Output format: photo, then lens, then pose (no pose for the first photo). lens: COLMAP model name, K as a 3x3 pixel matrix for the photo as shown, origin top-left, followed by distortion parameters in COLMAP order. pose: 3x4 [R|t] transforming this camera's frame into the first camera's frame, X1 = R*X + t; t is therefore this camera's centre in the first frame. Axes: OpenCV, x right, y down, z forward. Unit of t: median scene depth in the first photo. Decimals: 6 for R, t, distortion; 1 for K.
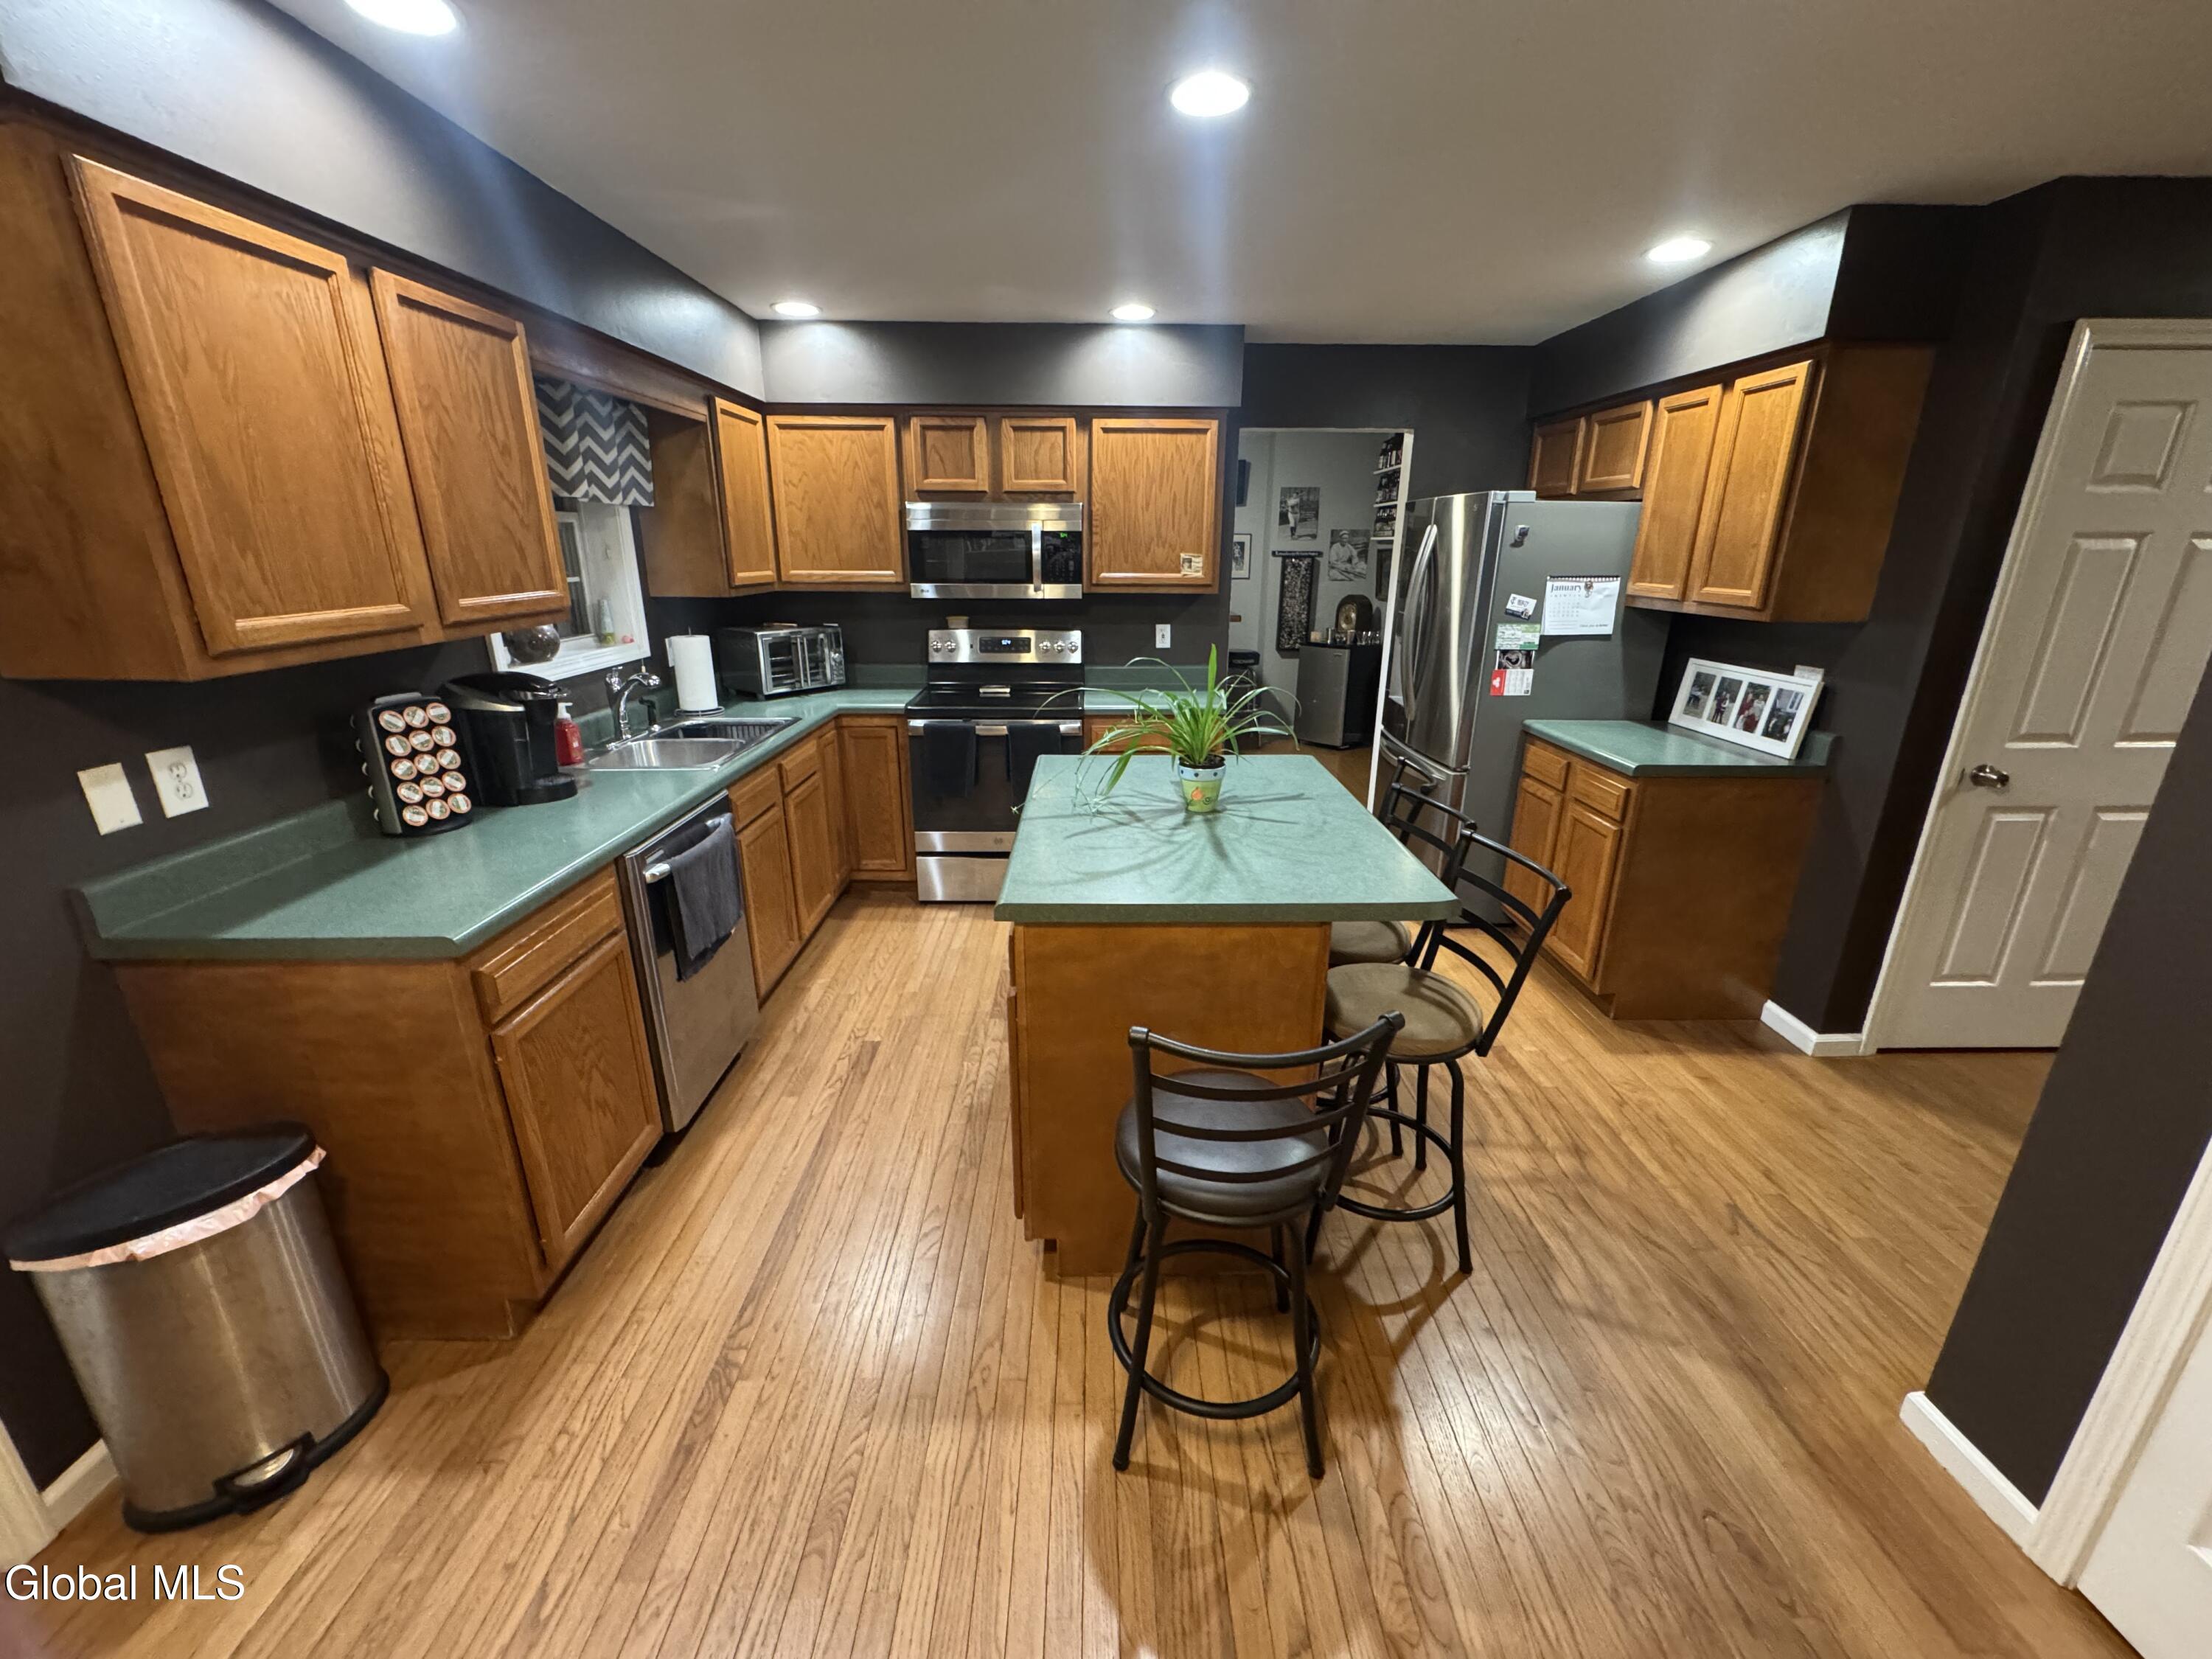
lens RADIAL K [[880.3, 0, 1106.3], [0, 880.3, 826.3], [0, 0, 1]] dist [-0.002381, 0.000363]
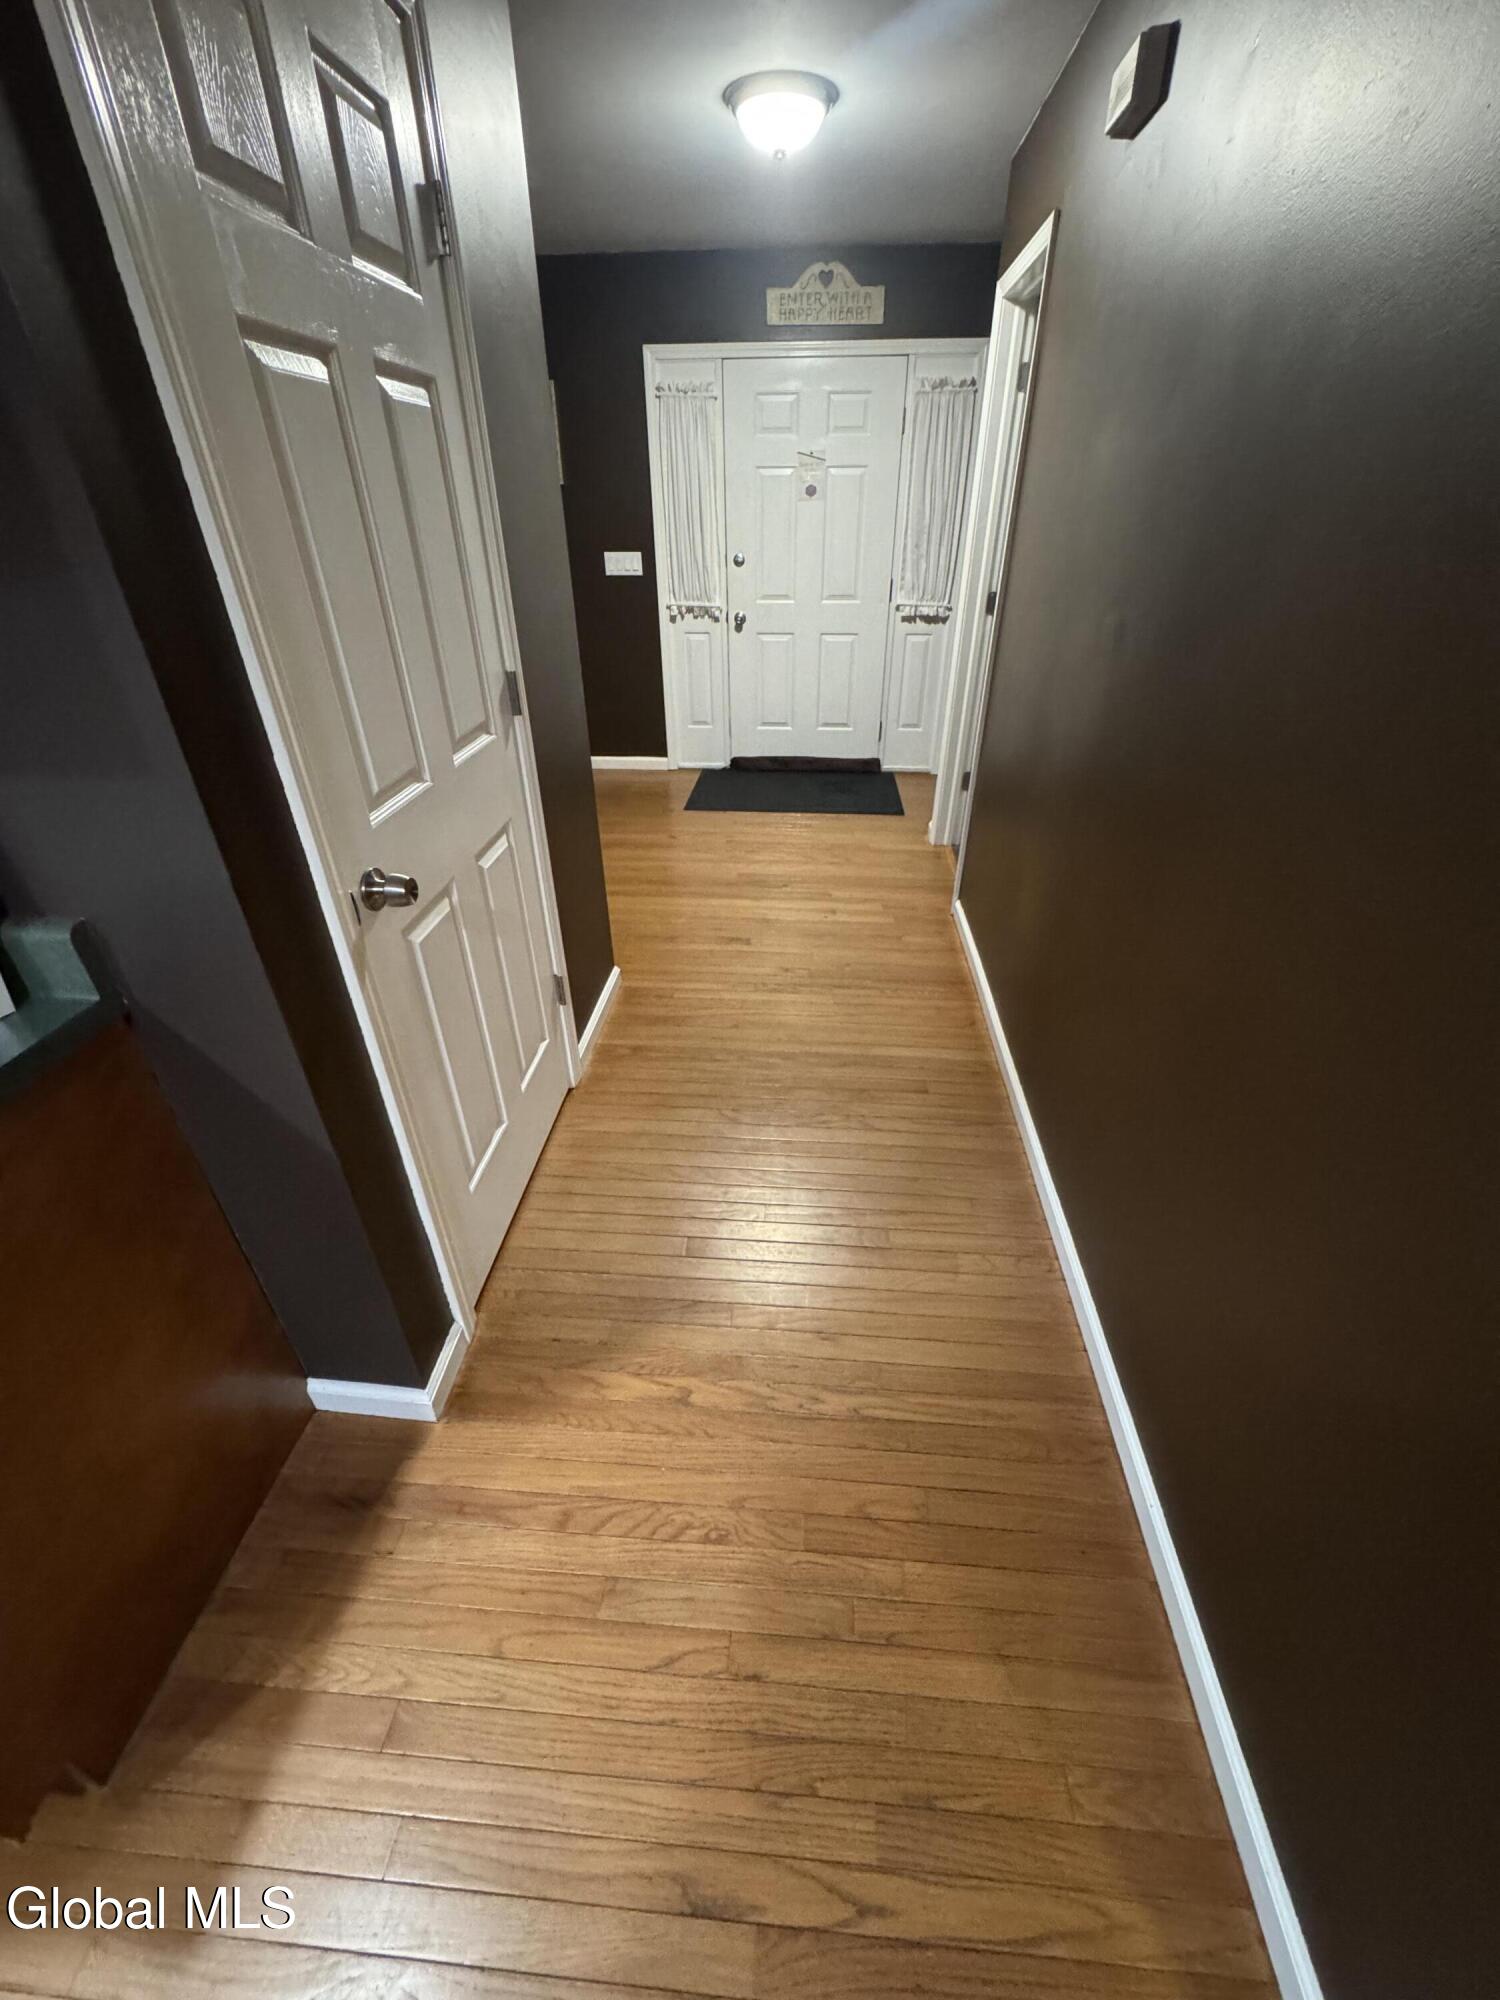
lens RADIAL K [[795.9, 0, 749.8], [0, 795.9, 999.4], [0, 0, 1]] dist [-0.002381, 0.000363]
pose [[0.094861, -0.530153, 0.842579, 0.473733], [0.312478, 0.819475, 0.480436, -0.129109], [-0.945177, 0.217713, 0.243398, 0.555156]]
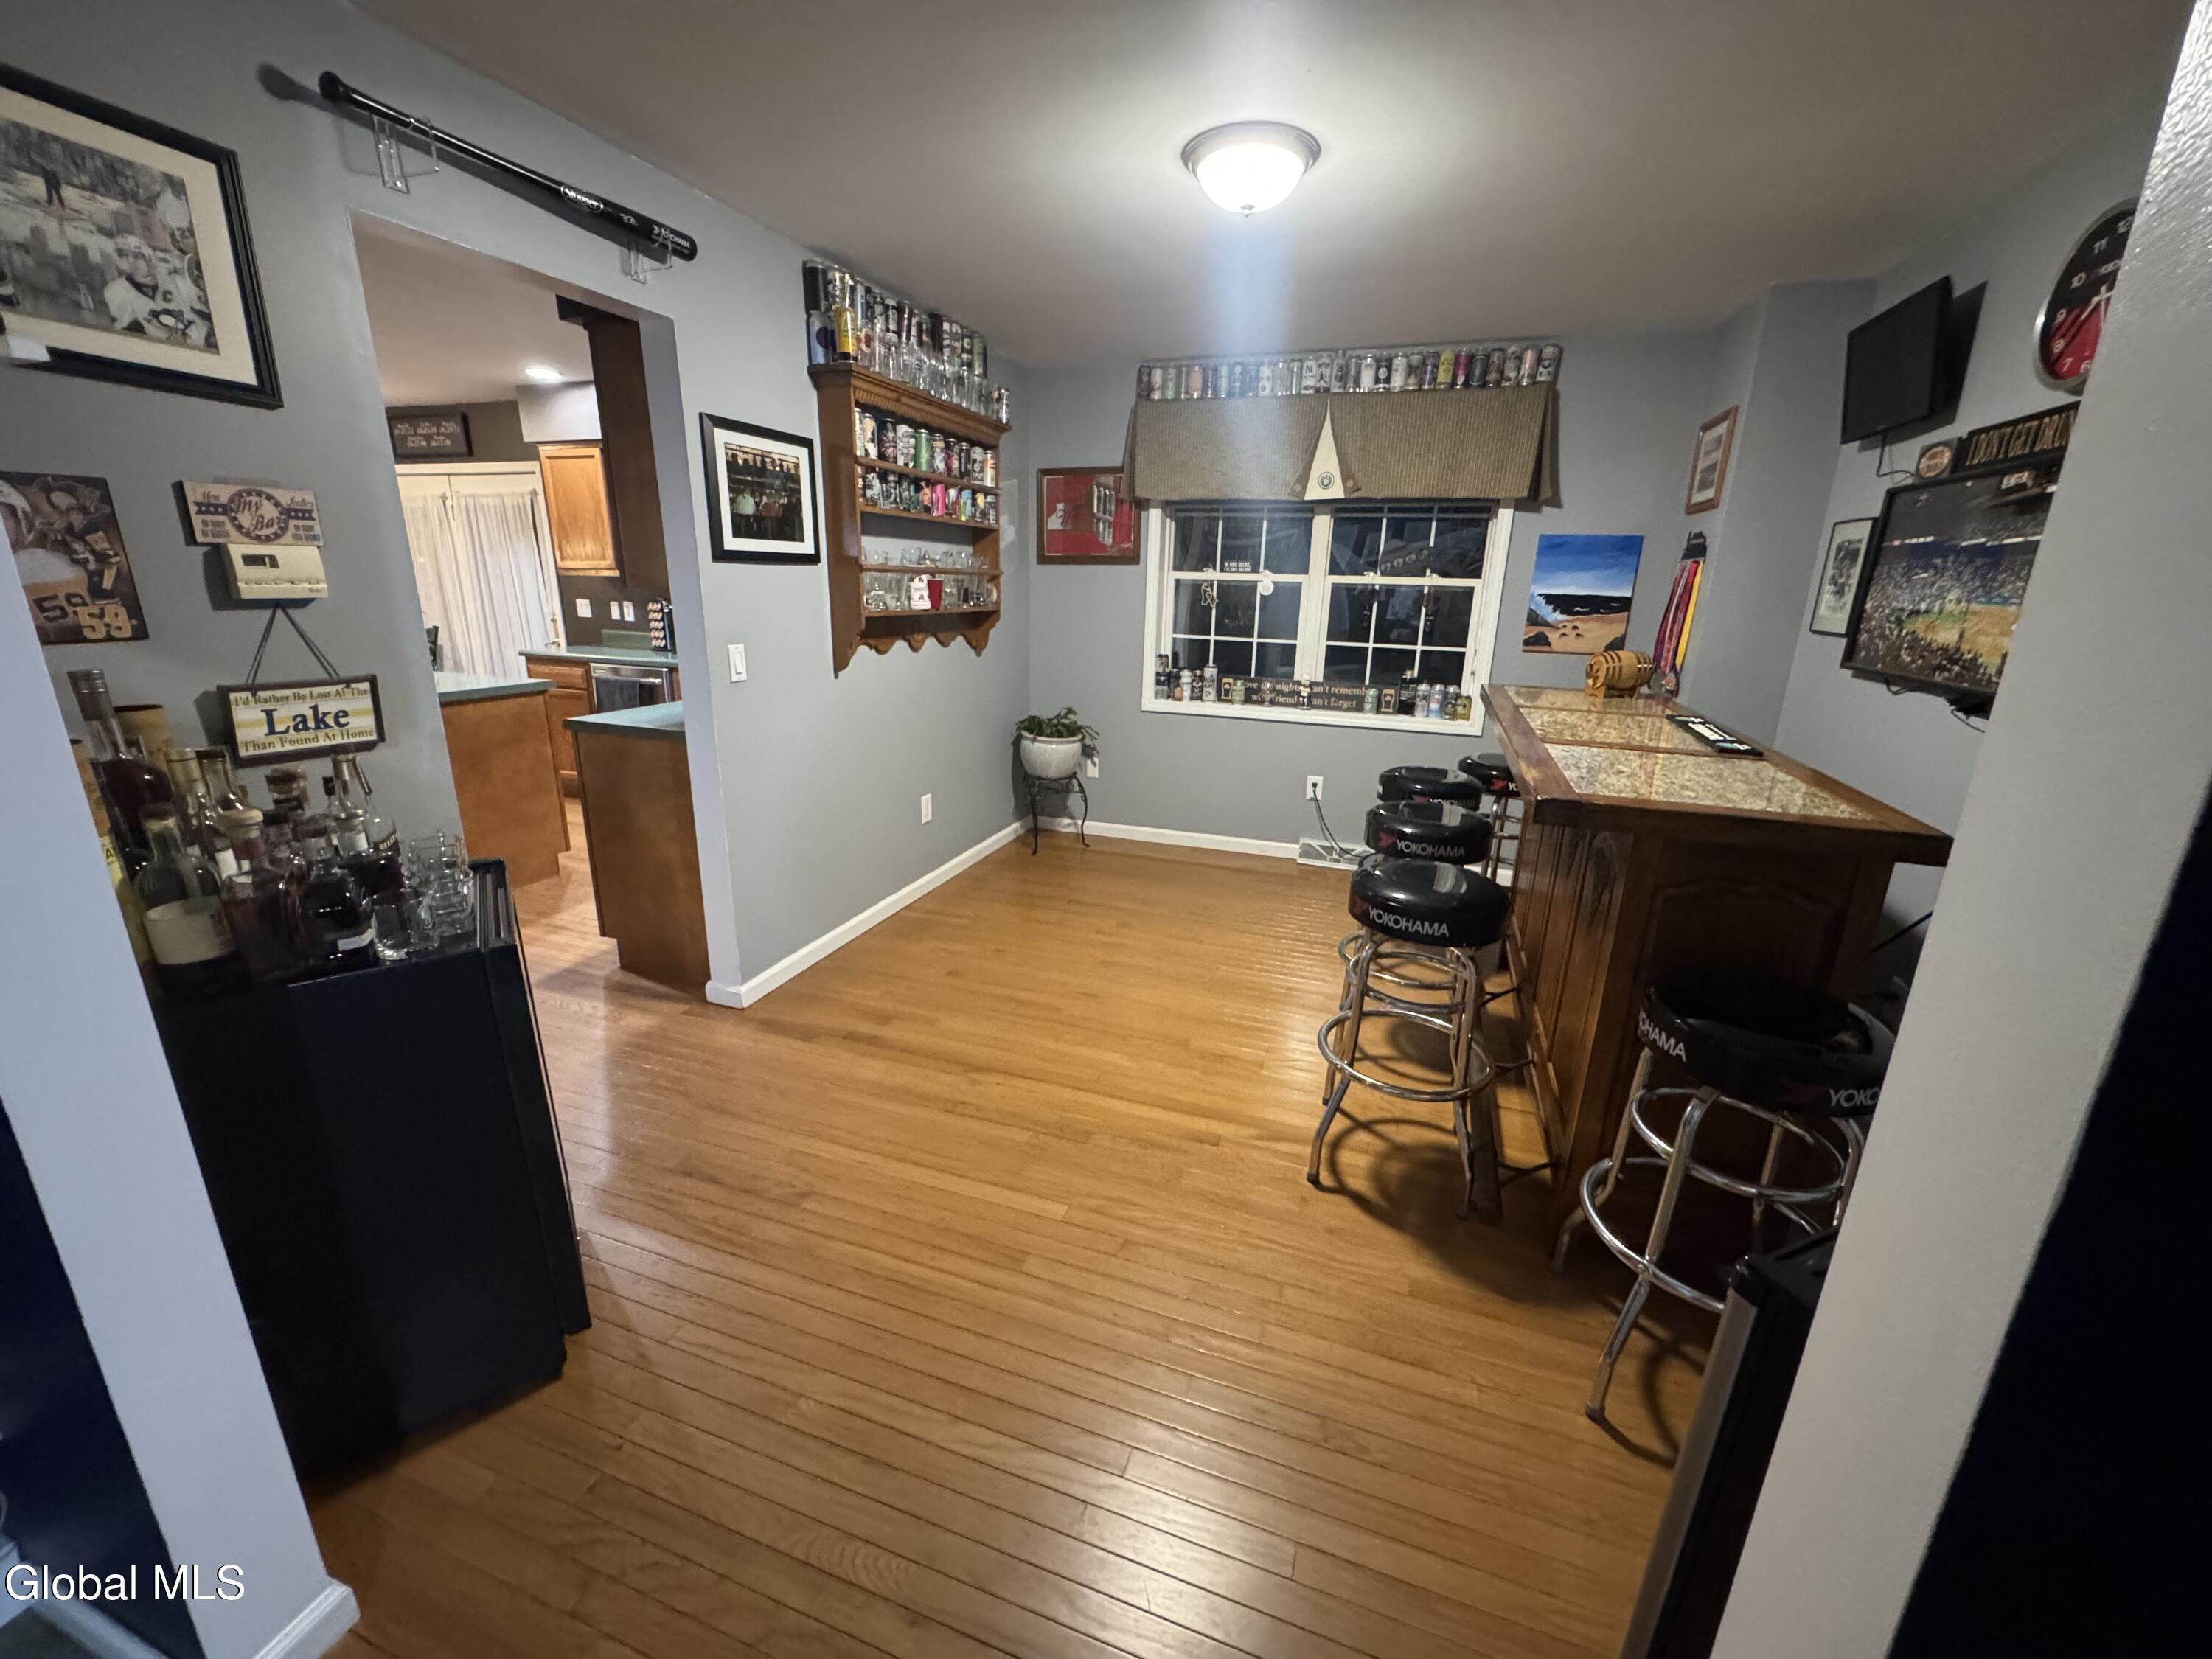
lens RADIAL K [[880.3, 0, 1104.8], [0, 880.3, 824.8], [0, 0, 1]] dist [-0.002381, 0.000363]
pose [[-0.342840, 0.242306, -0.907606, 0.861833], [-0.311487, 0.882179, 0.353179, -0.582038], [0.886249, 0.403792, -0.226971, 1.973048]]
